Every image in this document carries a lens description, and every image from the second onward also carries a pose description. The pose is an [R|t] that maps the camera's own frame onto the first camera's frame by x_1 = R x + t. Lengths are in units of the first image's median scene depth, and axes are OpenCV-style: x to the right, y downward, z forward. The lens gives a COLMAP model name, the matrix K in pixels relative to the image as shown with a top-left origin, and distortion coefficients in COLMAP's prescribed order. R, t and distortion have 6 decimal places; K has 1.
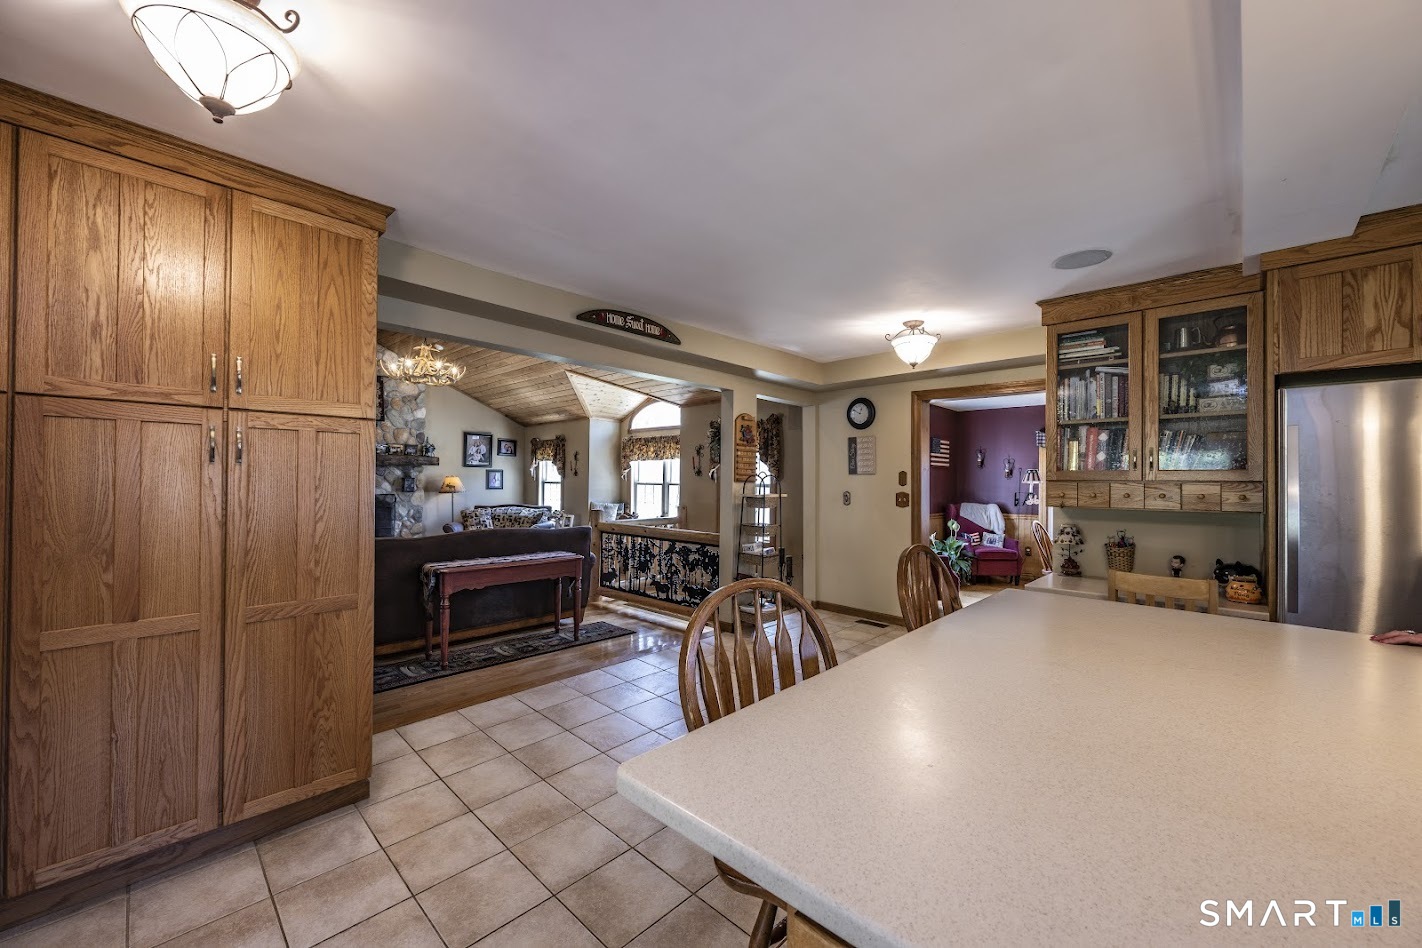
lens RADIAL K [[546.8, 0, 714.7], [0, 546.8, 477.9], [0, 0, 1]] dist [-0.002827, -0.000065]
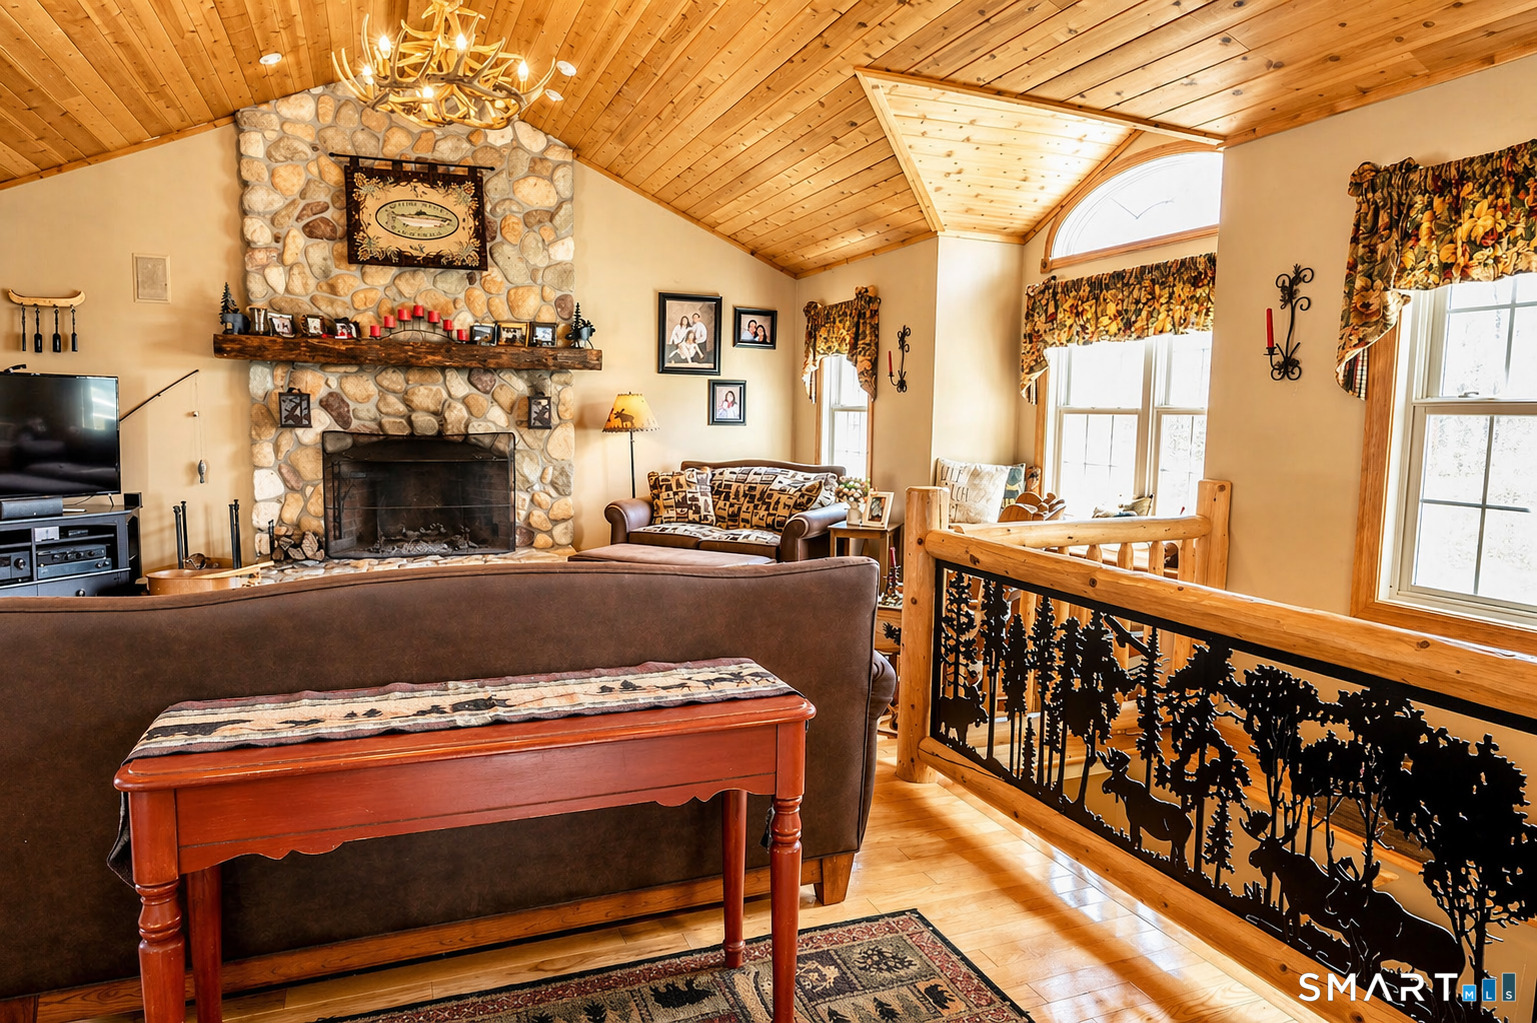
lens RADIAL K [[976.9, 0, 770.9], [0, 976.9, 519.6], [0, 0, 1]] dist [-0.008867, -0.001977]
pose [[0.908903, 0.046929, -0.414359, -0.050528], [-0.001246, 0.993949, 0.109839, 0.011791], [0.417007, -0.099317, 0.903461, 0.350726]]
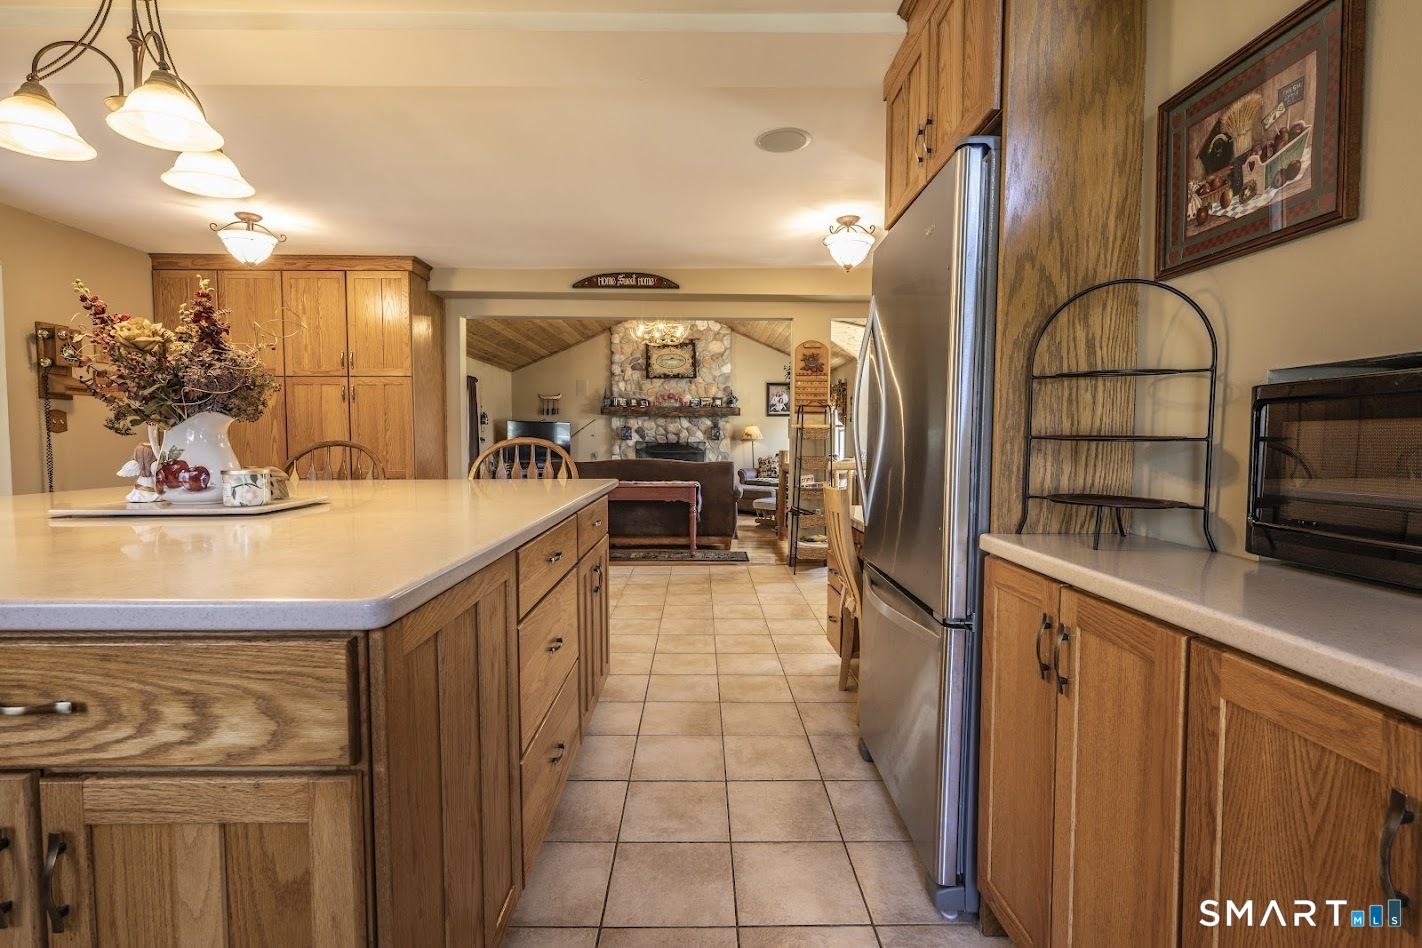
lens RADIAL K [[659.8, 0, 709.3], [0, 659.8, 474.5], [0, 0, 1]] dist [0.001672, 0.000069]
pose [[0.705730, 0.028702, -0.707899, 0.401105], [0.009394, 0.998712, 0.049858, 0.029409], [0.708419, -0.041836, 0.704551, 0.032930]]
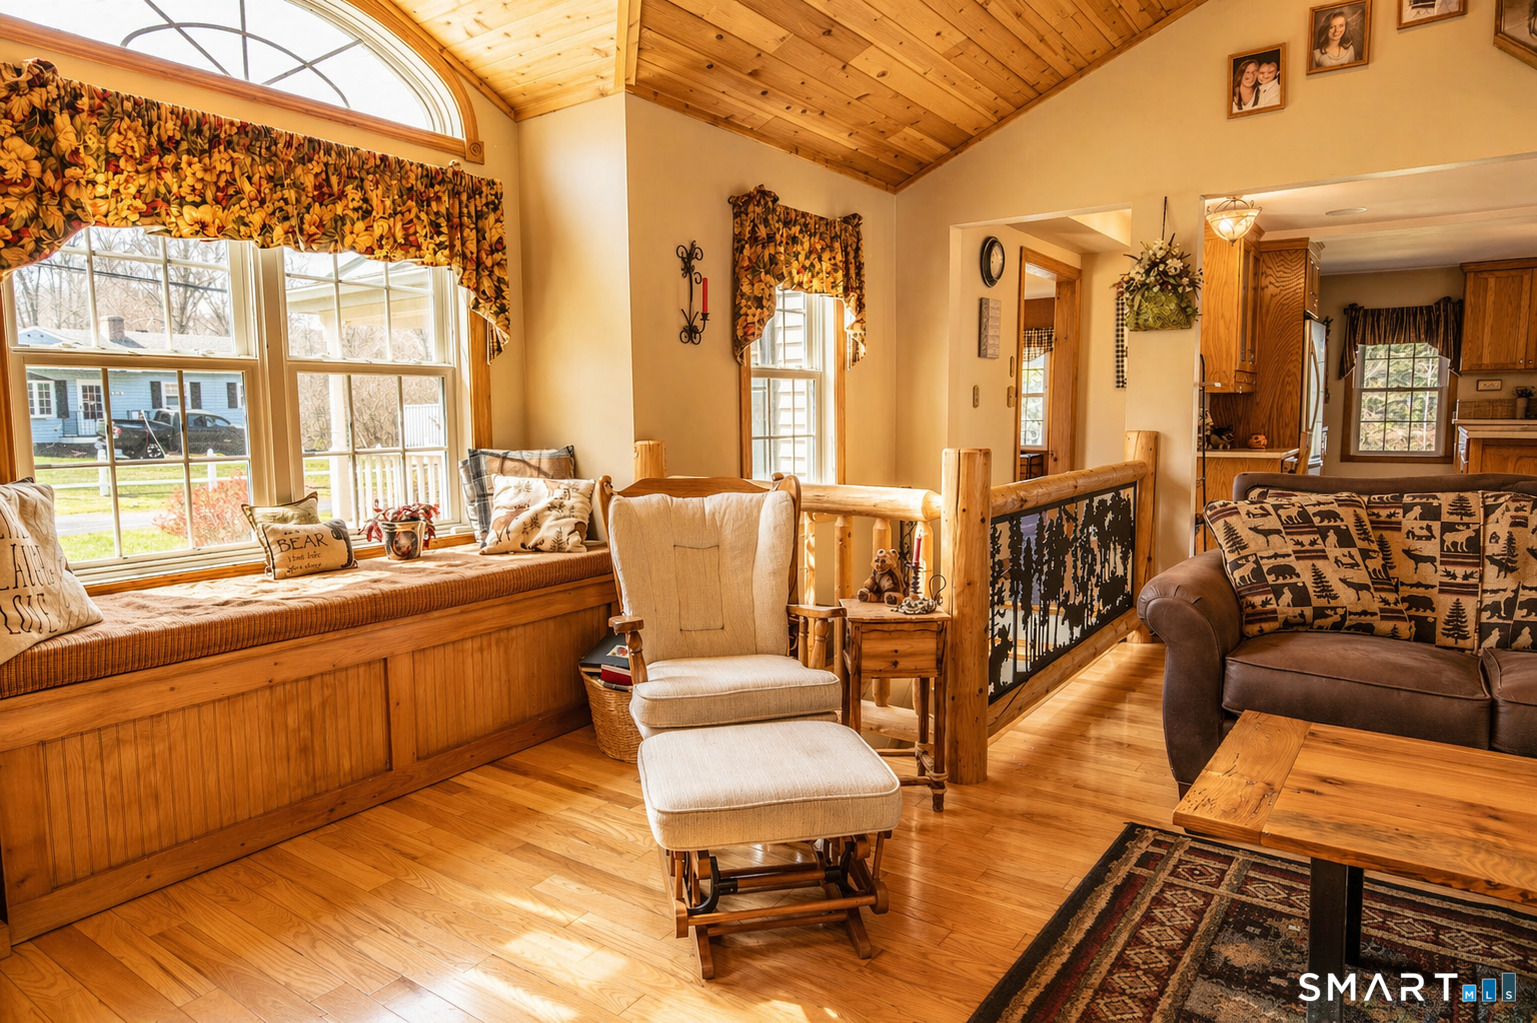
lens RADIAL K [[947.8, 0, 765.6], [0, 947.8, 504.6], [0, 0, 1]] dist [0.002532, -0.000125]
pose [[-0.136409, -0.100846, 0.985506, -0.495903], [0.007939, 0.994662, 0.102881, 0.028513], [-0.990621, 0.021857, -0.134881, 0.867953]]
